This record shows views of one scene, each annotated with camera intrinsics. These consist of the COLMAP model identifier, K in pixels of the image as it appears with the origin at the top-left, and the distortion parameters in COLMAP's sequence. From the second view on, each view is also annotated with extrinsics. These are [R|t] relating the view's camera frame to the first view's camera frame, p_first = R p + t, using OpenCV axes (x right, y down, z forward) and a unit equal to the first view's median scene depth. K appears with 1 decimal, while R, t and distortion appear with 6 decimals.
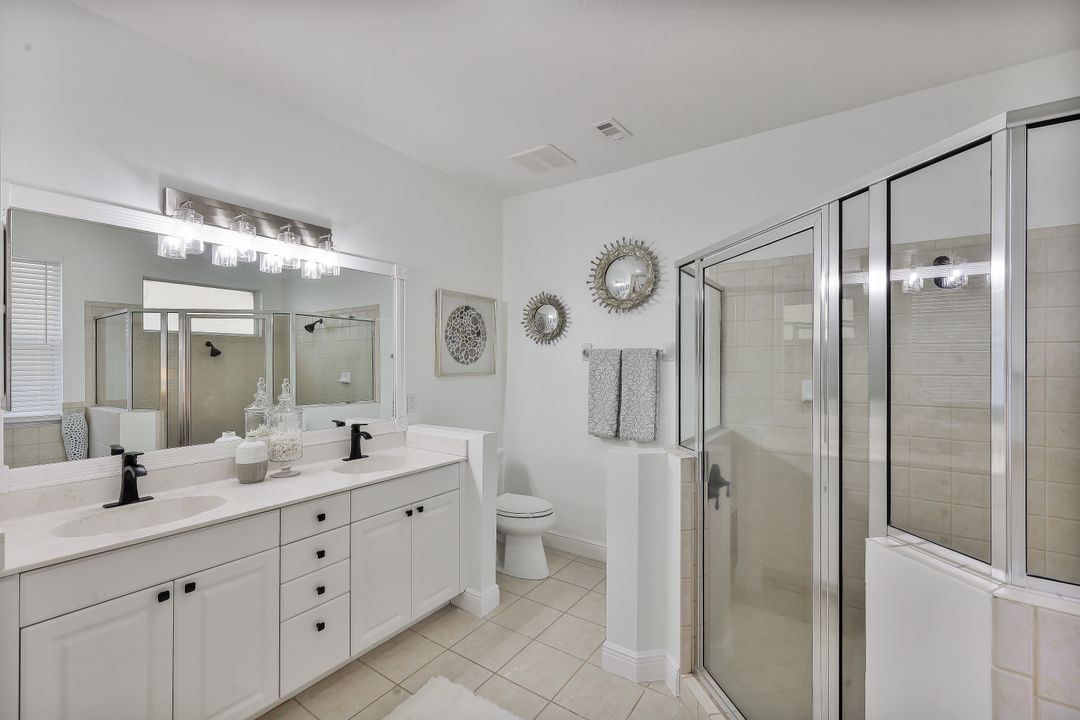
lens RADIAL K [[461.9, 0, 530.5], [0, 461.9, 359.6], [0, 0, 1]] dist [0.000863, 0.001261]
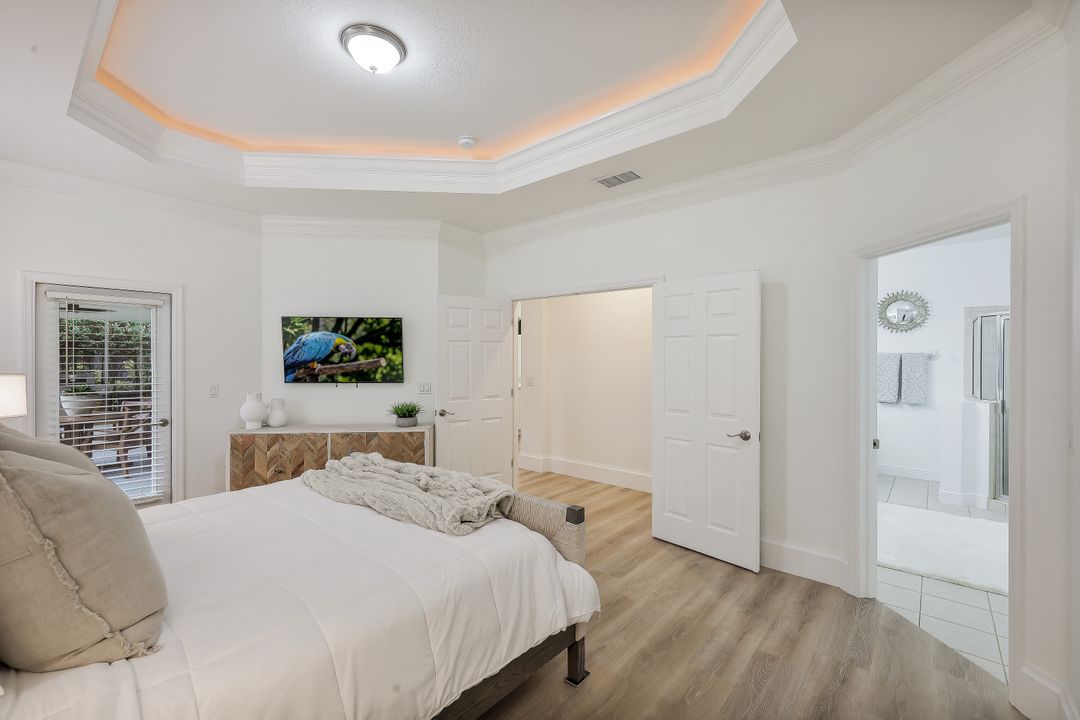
lens RADIAL K [[461.9, 0, 540.7], [0, 461.9, 359.0], [0, 0, 1]] dist [0.000863, 0.001261]
pose [[0.997153, 0.001556, -0.075391, -1.040243], [-0.001115, 0.999982, 0.005887, -0.008654], [0.075399, -0.005786, 0.997137, -0.870137]]
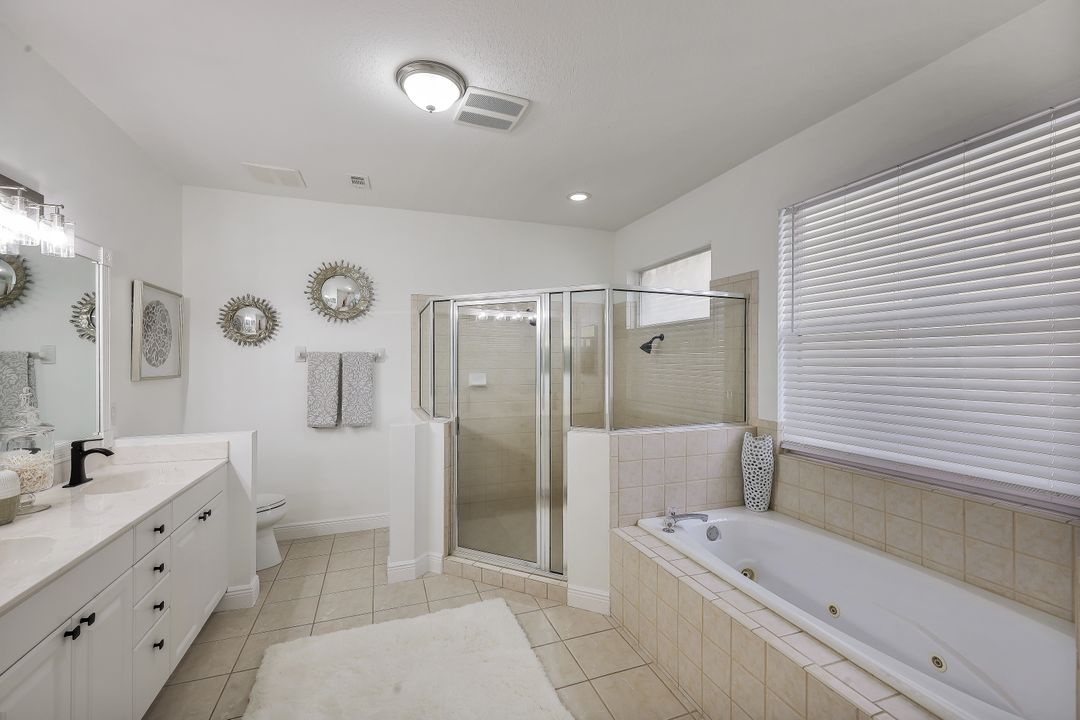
lens RADIAL K [[461.9, 0, 537.5], [0, 461.9, 356.7], [0, 0, 1]] dist [0.000863, 0.001261]
pose [[0.565627, 0.005786, 0.824641, -0.502219], [0.000495, 0.999973, -0.007356, -0.002210], [-0.824661, 0.004569, 0.565608, -0.106282]]
